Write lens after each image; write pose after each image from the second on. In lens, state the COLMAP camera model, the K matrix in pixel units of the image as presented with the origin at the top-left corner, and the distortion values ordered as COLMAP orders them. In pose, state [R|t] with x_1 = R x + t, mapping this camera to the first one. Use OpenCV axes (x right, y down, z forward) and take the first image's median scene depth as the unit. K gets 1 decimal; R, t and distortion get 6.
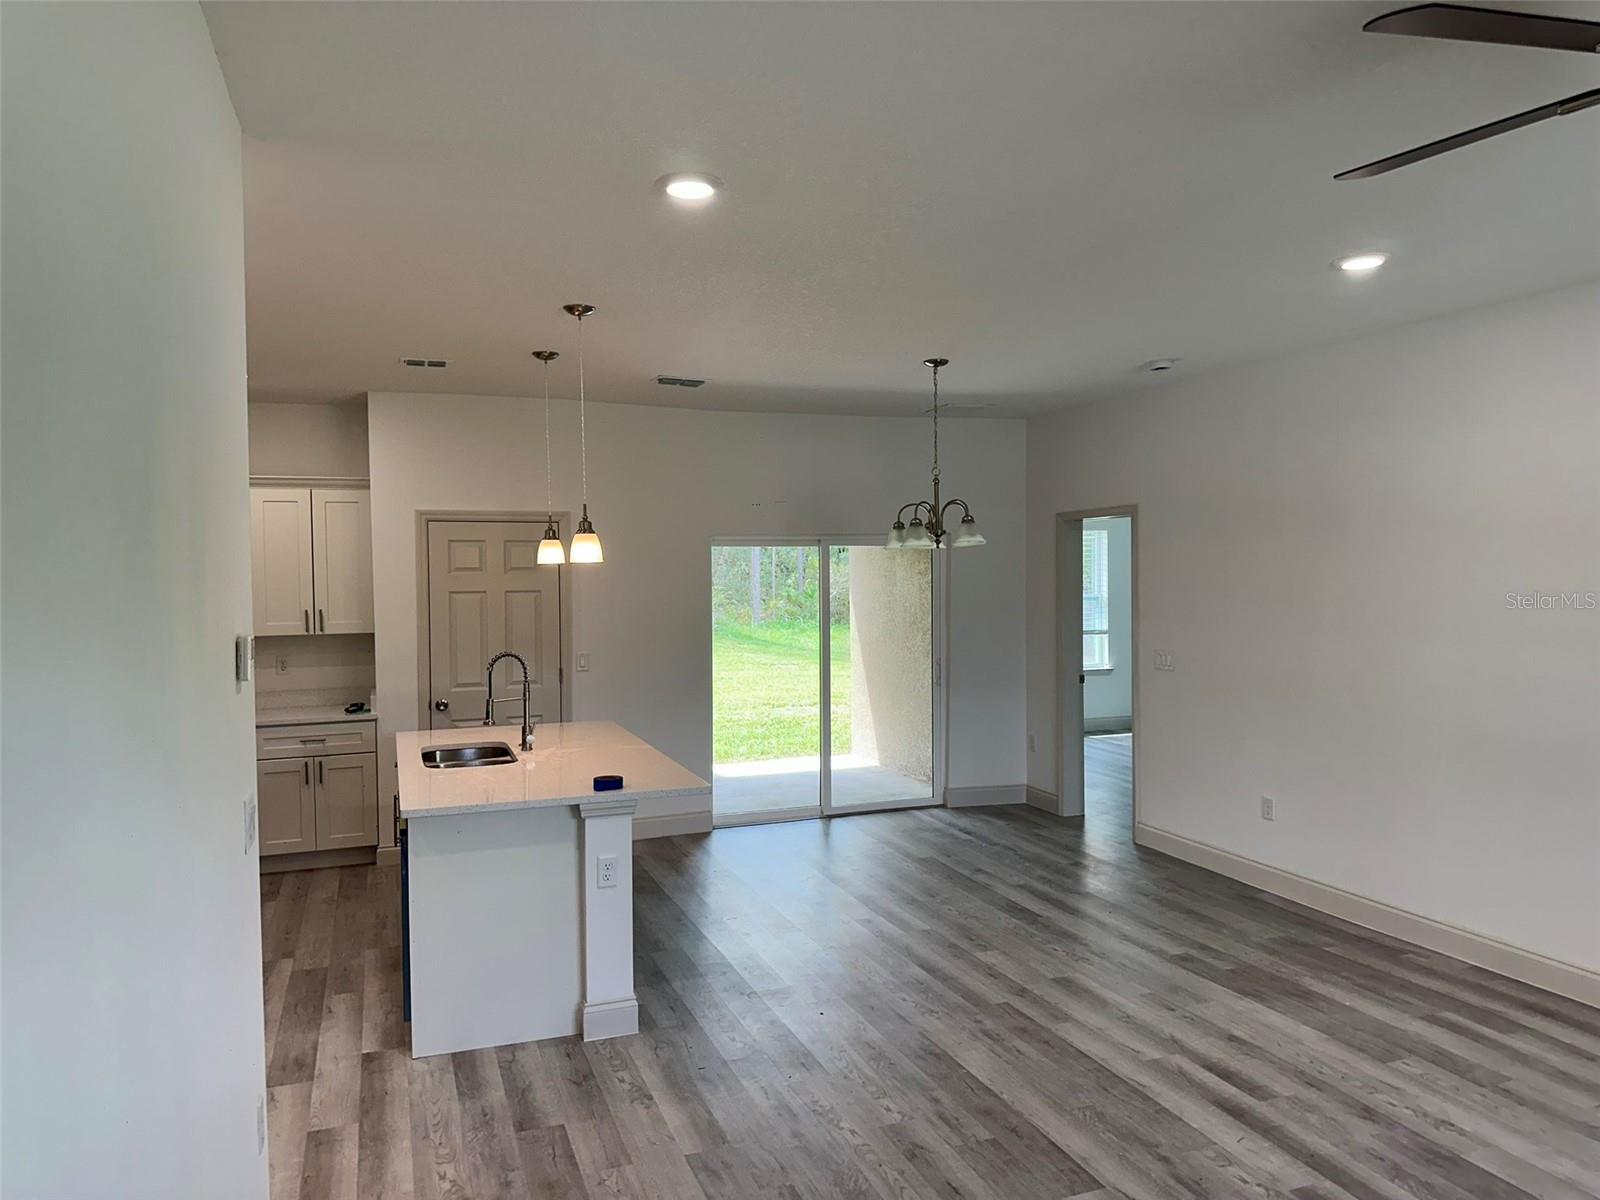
lens RADIAL K [[1121.2, 0, 799.2], [0, 1121.2, 600.2], [0, 0, 1]] dist [-0.006476, -0.000819]
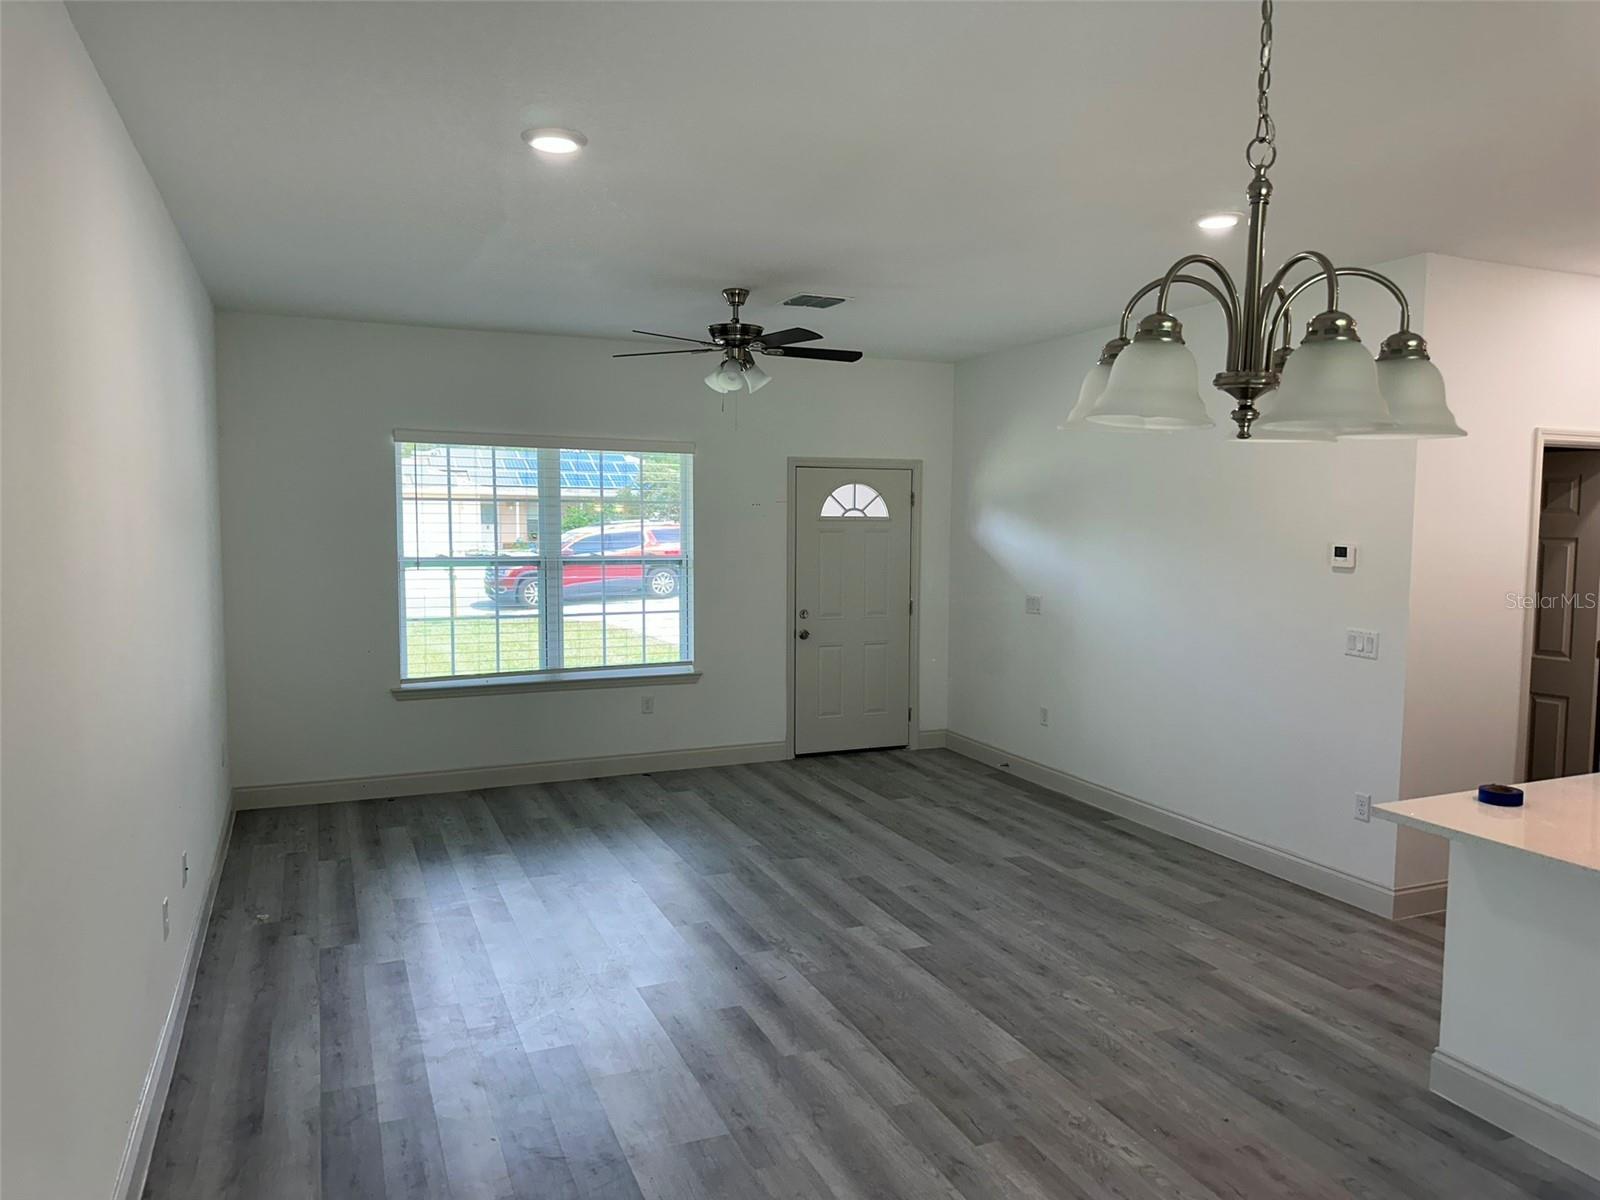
lens RADIAL K [[1121.2, 0, 800.1], [0, 1121.2, 599.4], [0, 0, 1]] dist [-0.006476, -0.000819]
pose [[-0.998793, 0.012582, -0.047475, 0.388792], [0.007477, 0.994314, 0.106226, -0.058523], [0.048542, 0.105743, -0.993208, 1.981095]]
